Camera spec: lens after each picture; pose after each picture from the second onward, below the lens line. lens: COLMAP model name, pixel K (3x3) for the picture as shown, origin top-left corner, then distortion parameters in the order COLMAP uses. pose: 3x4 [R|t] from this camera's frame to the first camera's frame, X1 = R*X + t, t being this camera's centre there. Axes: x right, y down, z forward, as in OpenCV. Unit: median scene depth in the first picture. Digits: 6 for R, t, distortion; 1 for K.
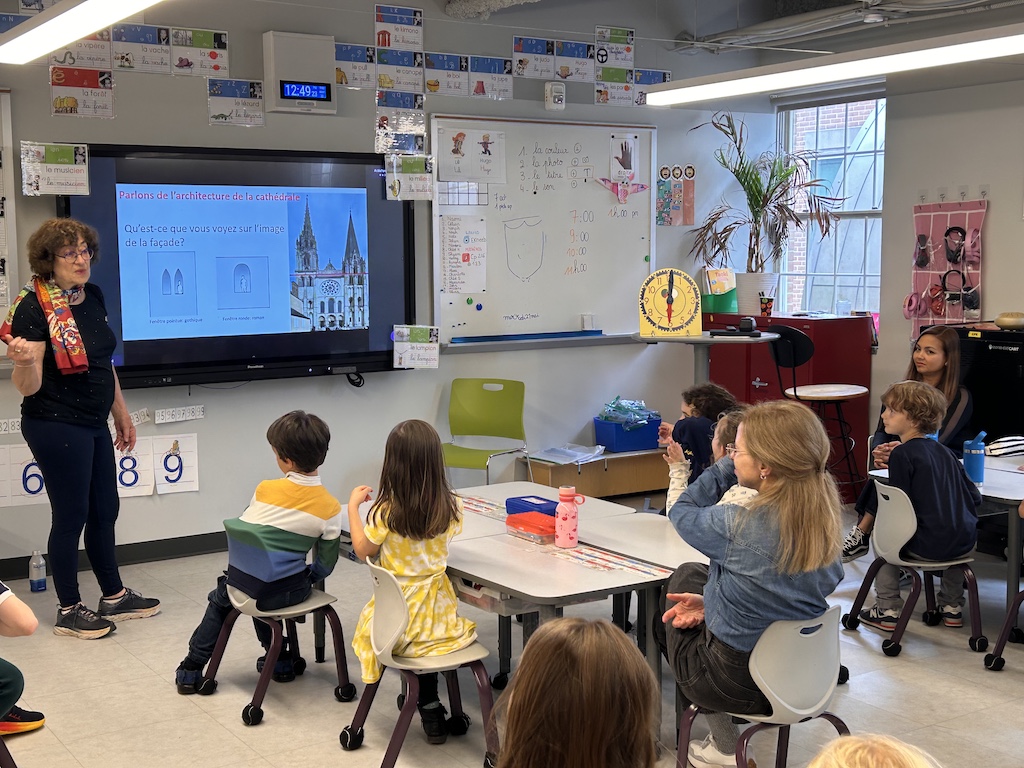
lens RADIAL K [[1342.8, 0, 512.0], [0, 1342.8, 384.0], [0, 0, 1]] dist [0.018490, -0.346578]
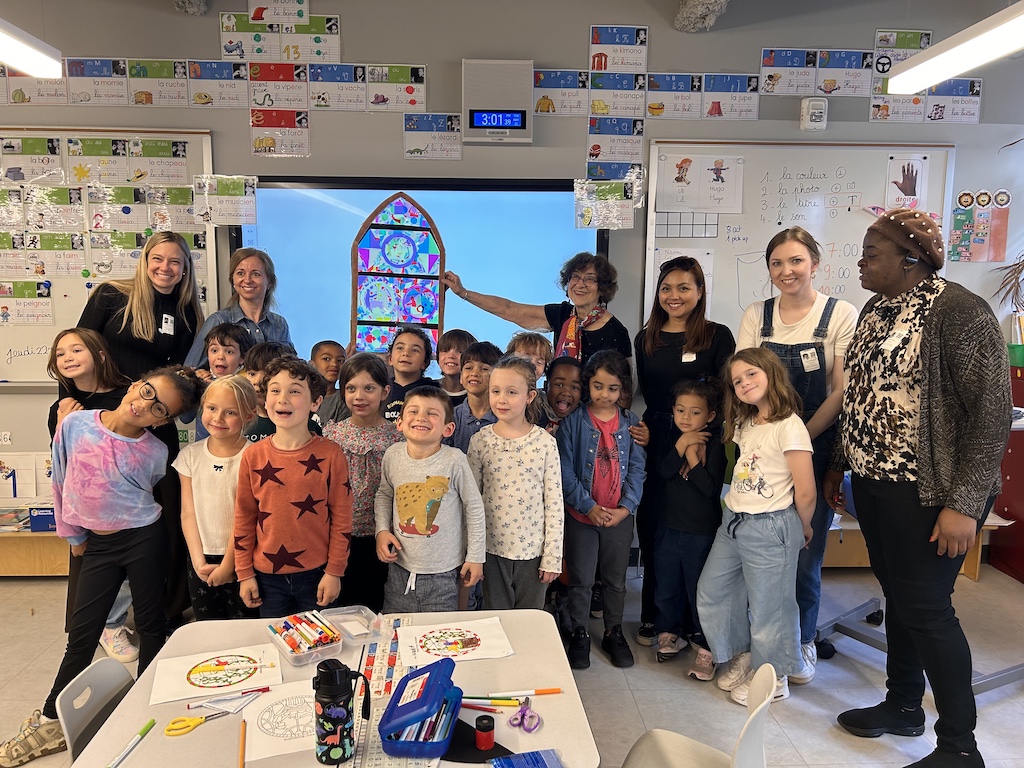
lens RADIAL K [[769.4, 0, 512.0], [0, 769.4, 384.0], [0, 0, 1]] dist [-0.003647, -0.007573]
pose [[0.851149, 0.074092, -0.519668, 0.148963], [-0.065442, 0.997242, 0.034997, -0.044192], [0.520828, 0.004220, 0.853651, 0.496687]]
